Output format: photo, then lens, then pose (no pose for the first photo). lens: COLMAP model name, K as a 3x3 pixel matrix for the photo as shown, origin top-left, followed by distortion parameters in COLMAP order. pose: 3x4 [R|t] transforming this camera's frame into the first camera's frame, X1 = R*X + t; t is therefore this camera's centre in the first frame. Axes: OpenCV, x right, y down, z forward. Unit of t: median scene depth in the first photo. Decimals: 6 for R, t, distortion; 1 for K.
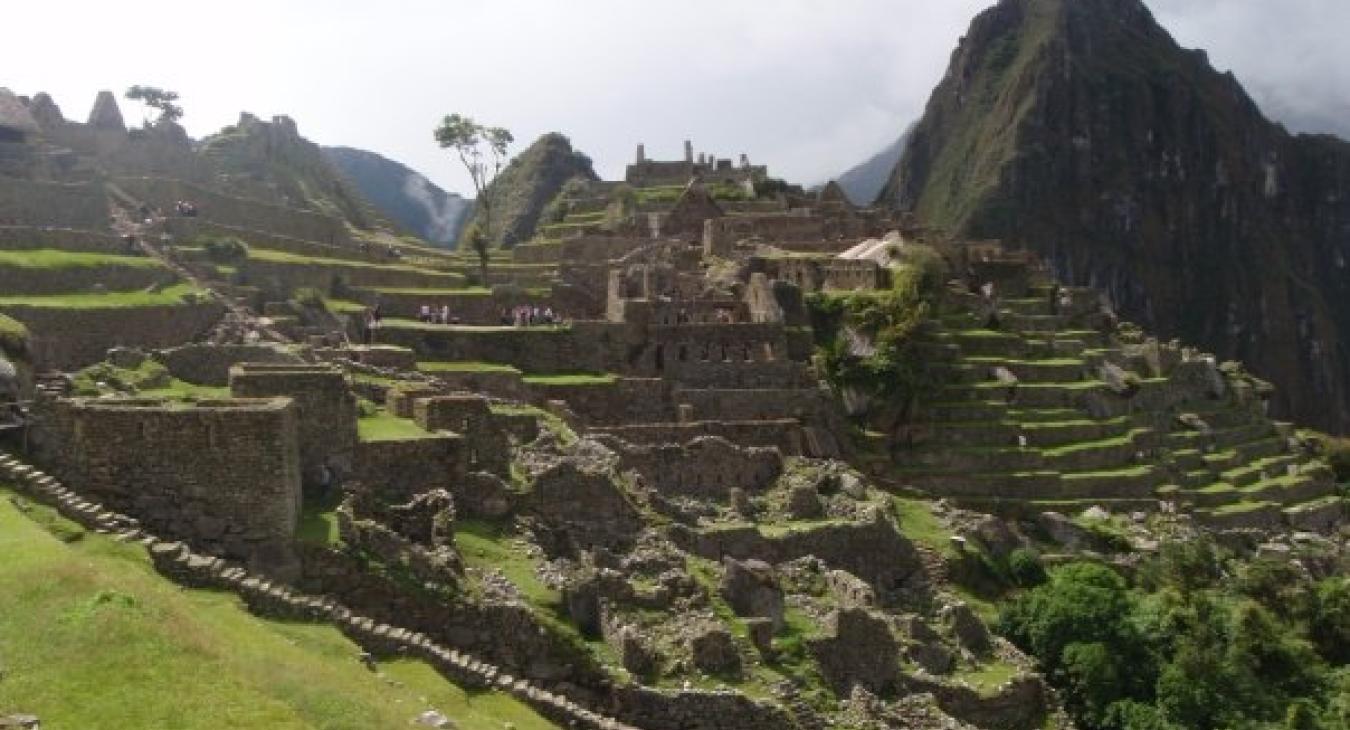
lens RADIAL K [[1154.1, 0, 689.1], [0, 1154.1, 337.4], [0, 0, 1]] dist [-0.064359, 0.059560]
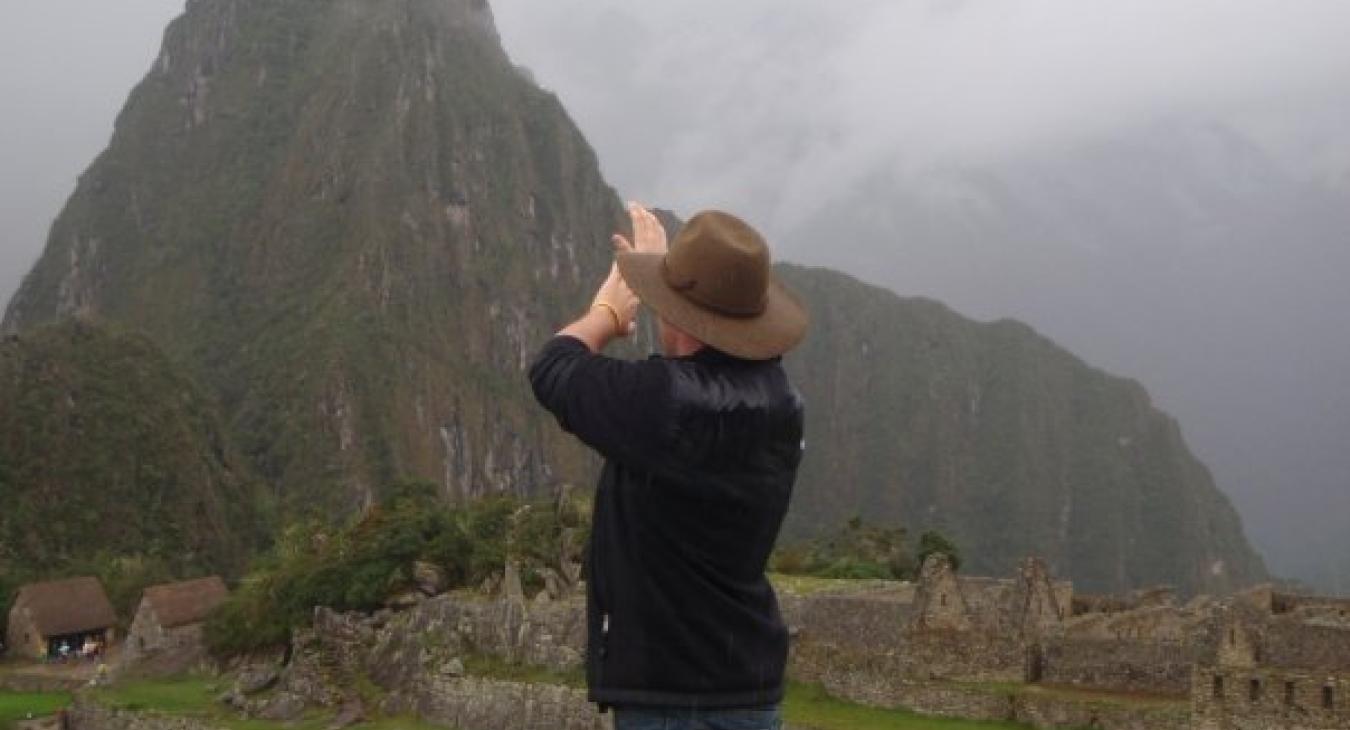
lens RADIAL K [[1726.6, 0, 689.9], [0, 1726.6, 341.2], [0, 0, 1]] dist [-0.029508, 0.188596]
pose [[0.775990, 0.015693, 0.630550, -0.445522], [0.028255, 0.997822, -0.059606, -0.232180], [-0.630112, 0.064069, 0.773856, 1.174878]]
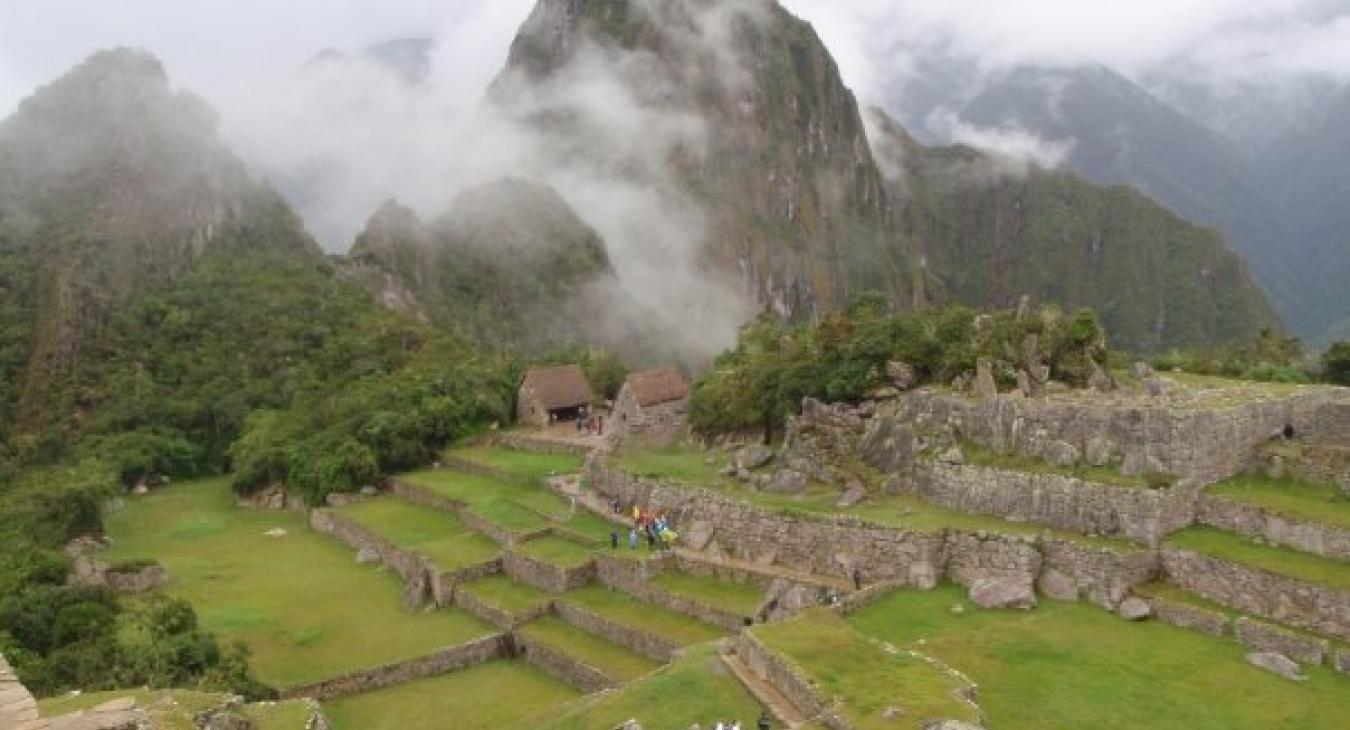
lens RADIAL K [[1154.1, 0, 689.1], [0, 1154.1, 337.4], [0, 0, 1]] dist [-0.064359, 0.059560]
pose [[0.862833, -0.045304, 0.503456, -0.444483], [0.022006, 0.998398, 0.052127, -0.229265], [-0.505011, -0.033898, 0.862447, 1.383710]]
